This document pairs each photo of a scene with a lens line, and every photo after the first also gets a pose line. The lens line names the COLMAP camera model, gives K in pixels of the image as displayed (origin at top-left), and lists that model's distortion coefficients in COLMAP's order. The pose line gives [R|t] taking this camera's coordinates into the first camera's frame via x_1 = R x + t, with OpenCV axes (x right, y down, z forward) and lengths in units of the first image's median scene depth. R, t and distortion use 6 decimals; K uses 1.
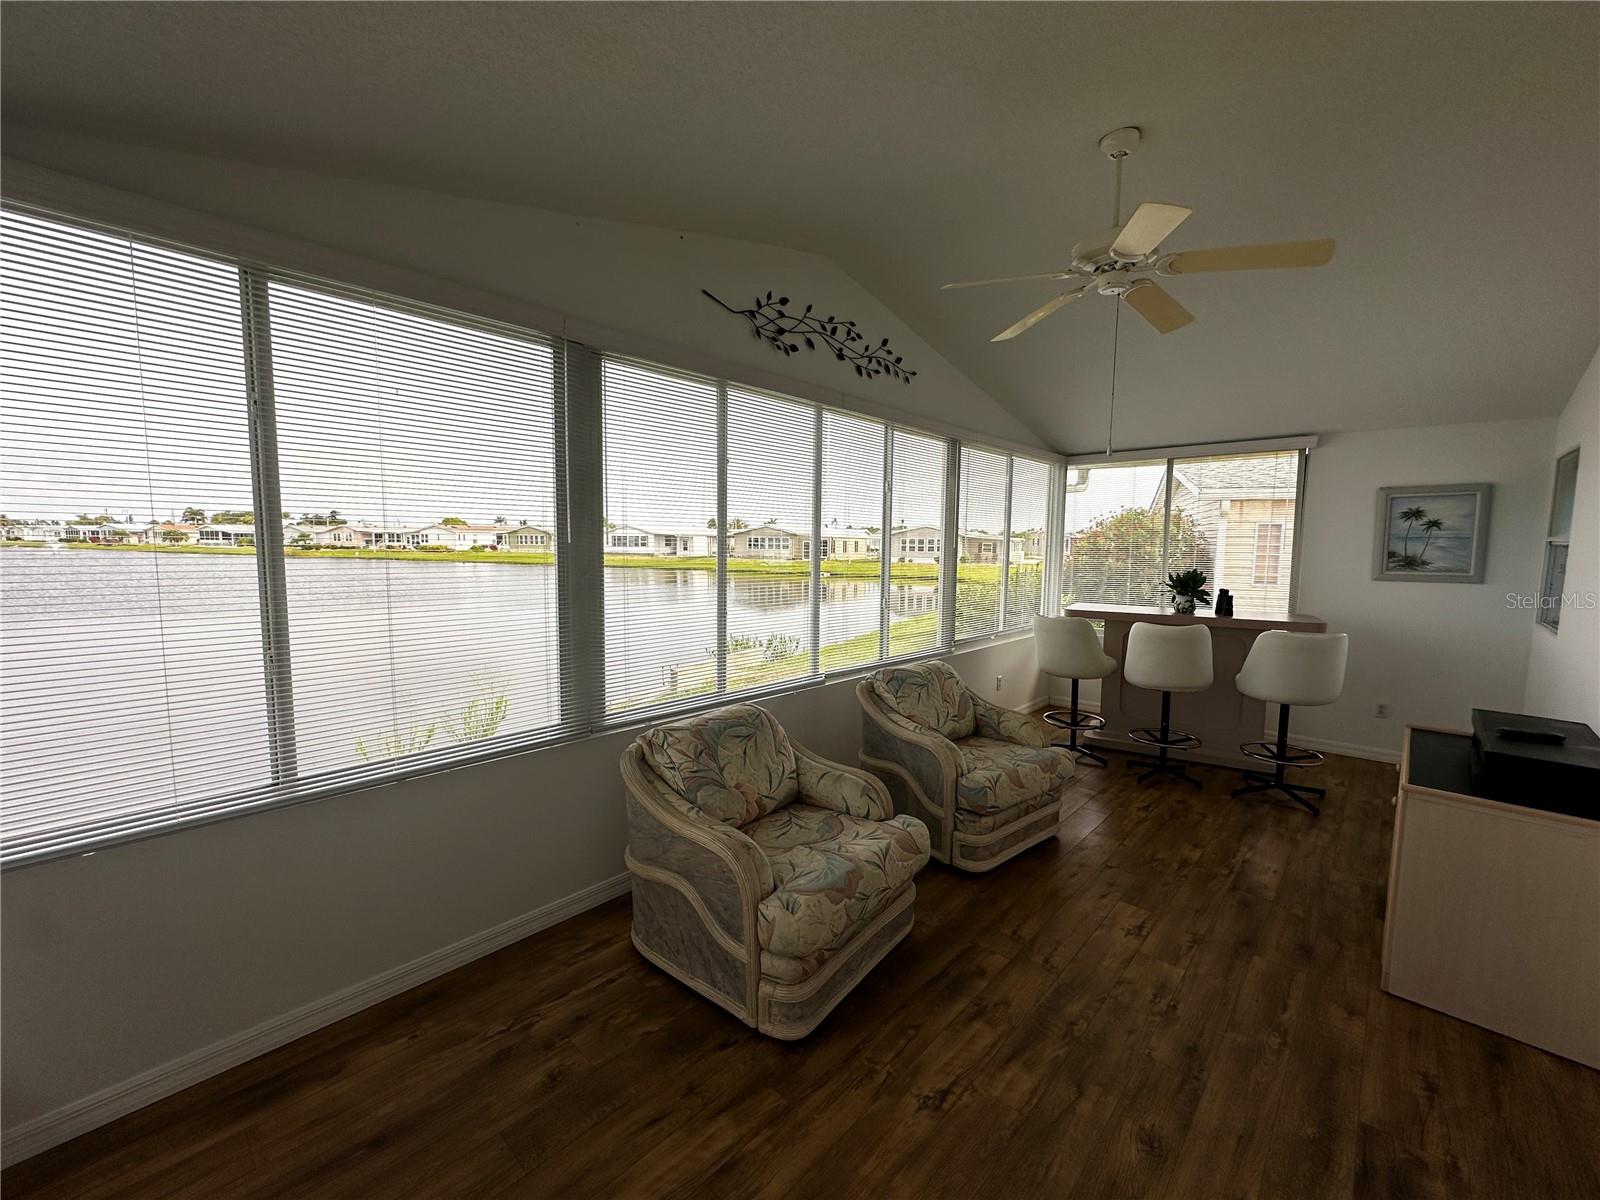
lens RADIAL K [[642.2, 0, 815.0], [0, 642.2, 605.9], [0, 0, 1]] dist [-0.005761, 0.001138]
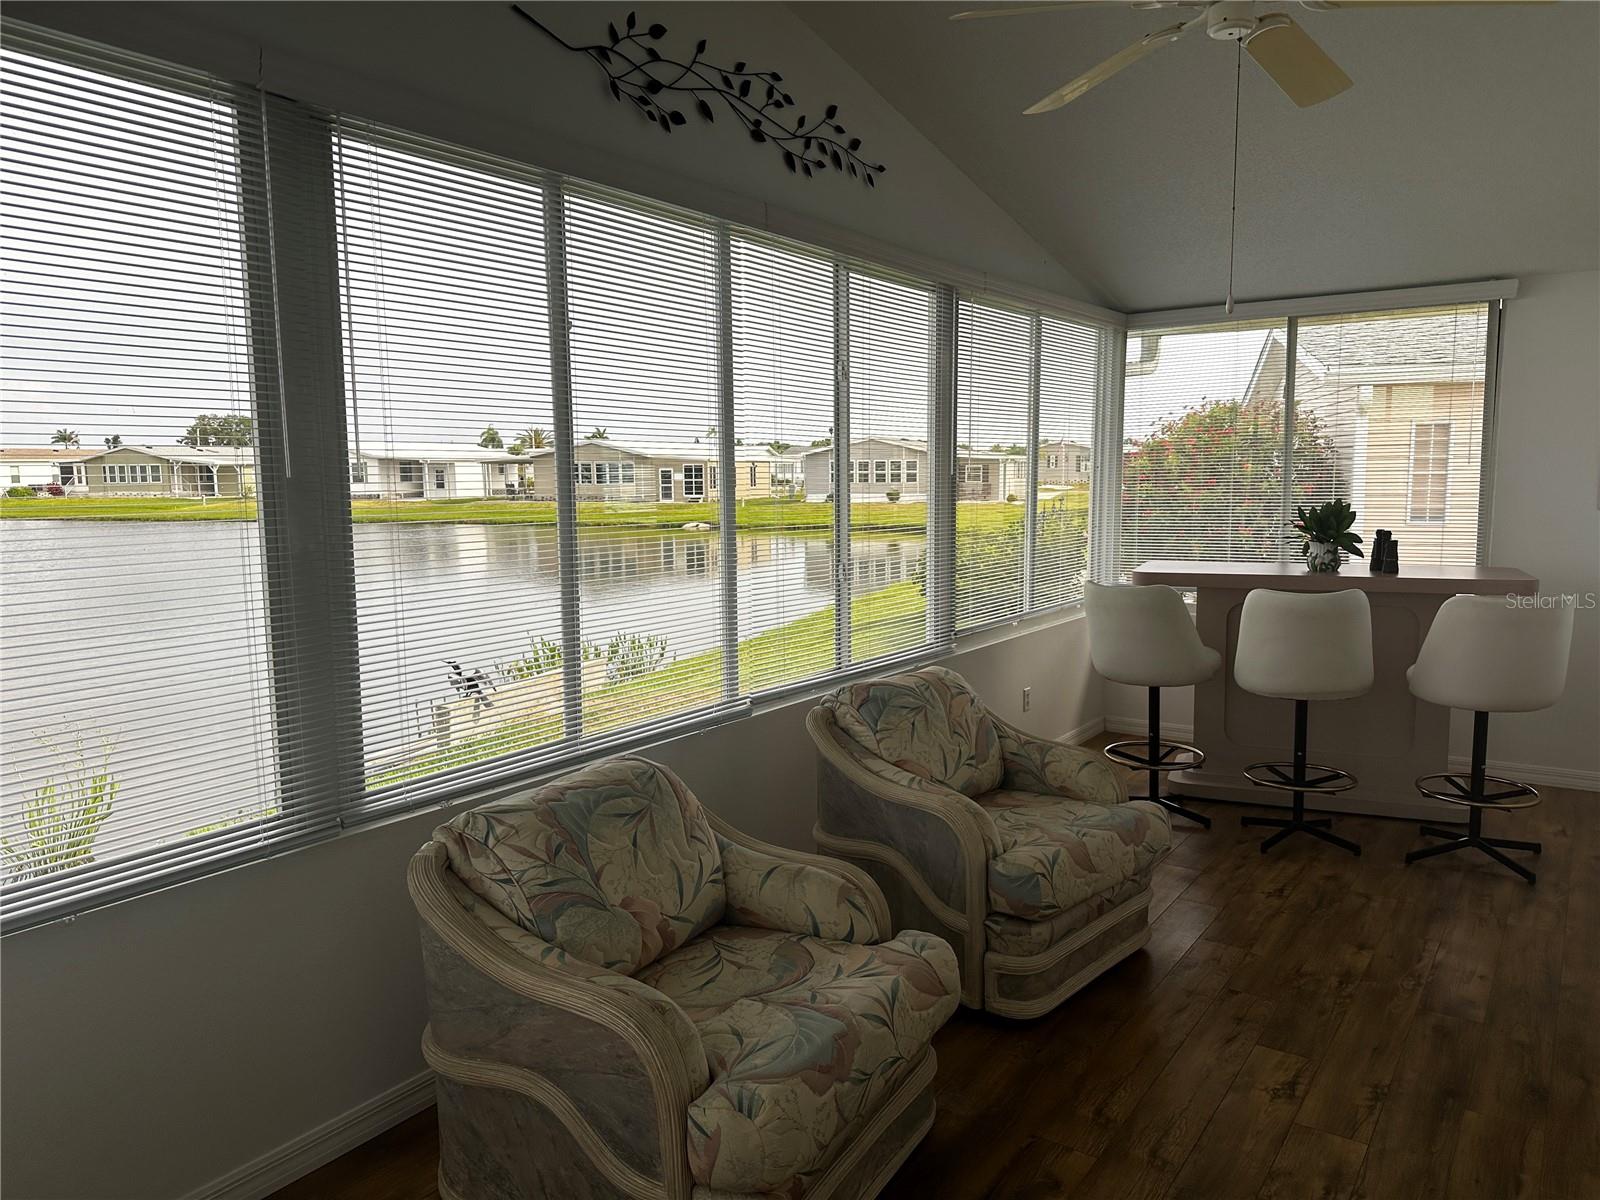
lens RADIAL K [[1115.5, 0, 842.7], [0, 1115.5, 609.4], [0, 0, 1]] dist [0.054667, -0.068879]
pose [[0.988982, -0.037640, 0.143171, -0.042783], [0.033724, 0.998990, 0.029679, -0.000060], [-0.144144, -0.024524, 0.989253, 0.002743]]
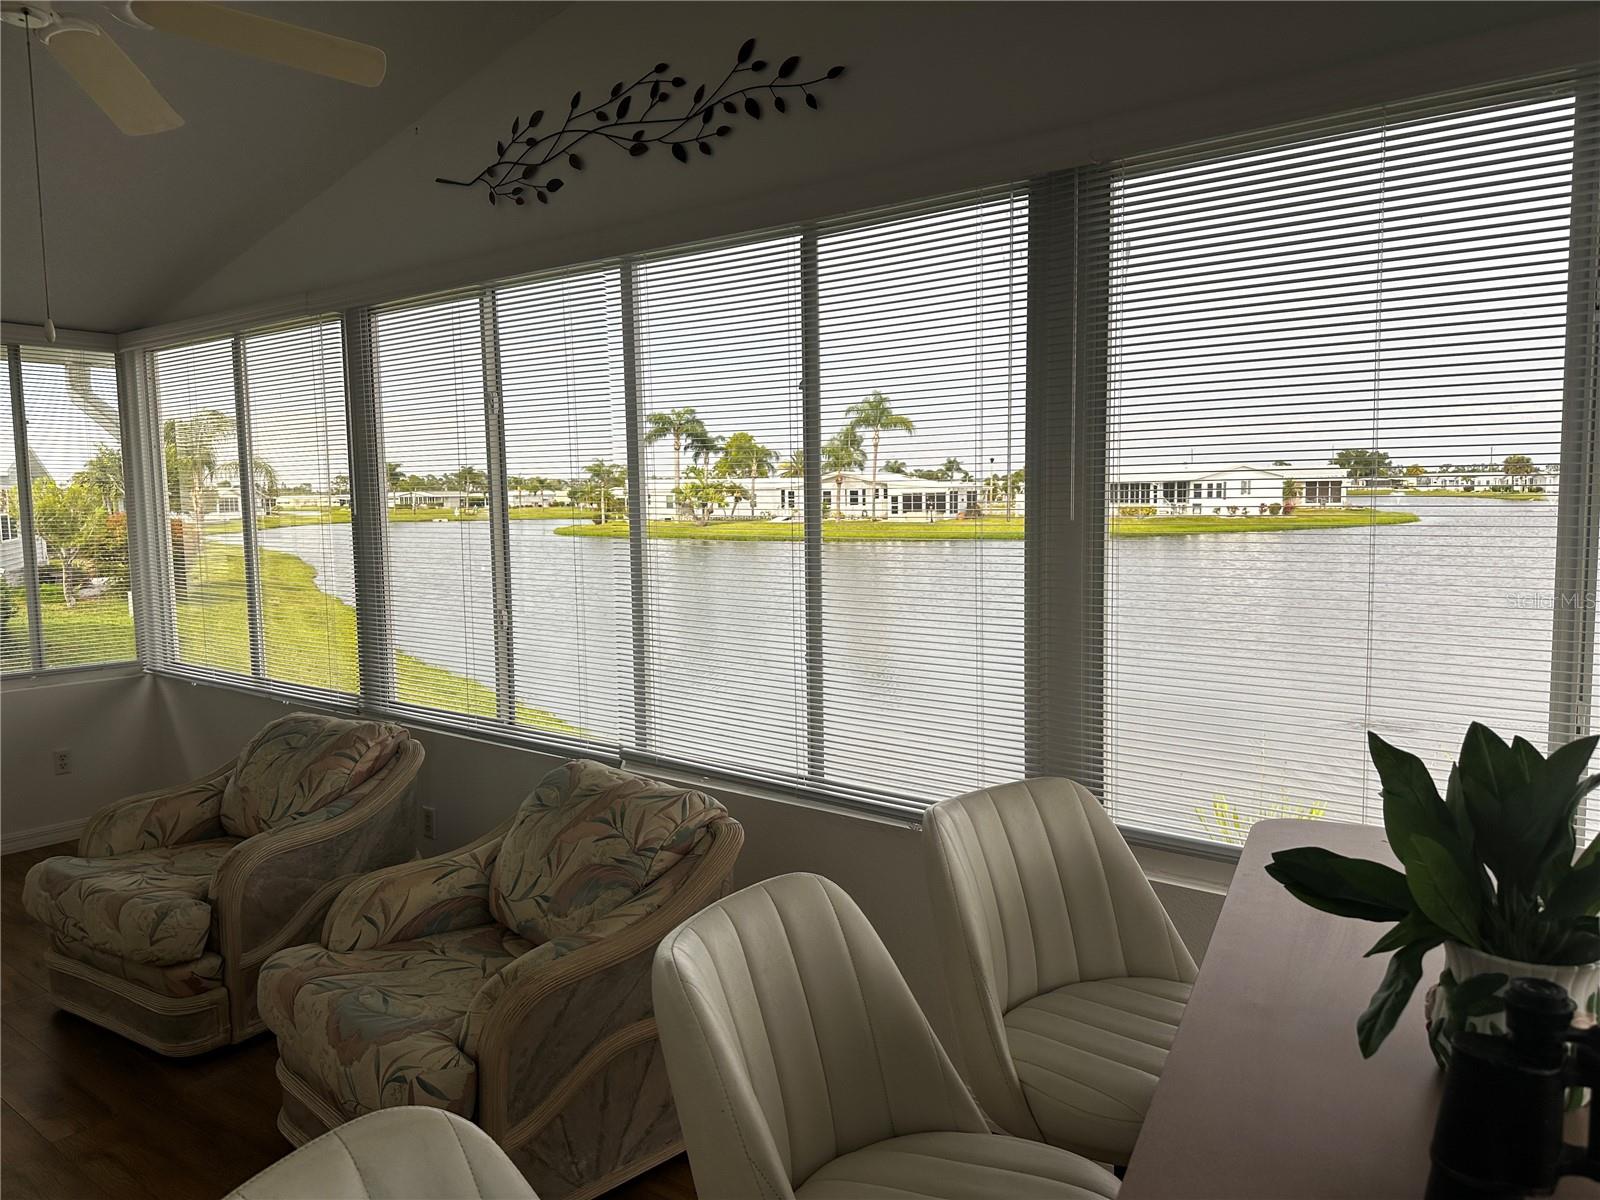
lens RADIAL K [[1115.5, 0, 805.3], [0, 1115.5, 596.5], [0, 0, 1]] dist [0.054667, -0.068879]
pose [[0.082873, 0.080004, -0.993344, 0.970192], [-0.085116, 0.993698, 0.072932, -0.105674], [0.992919, 0.078505, 0.089160, 1.067489]]
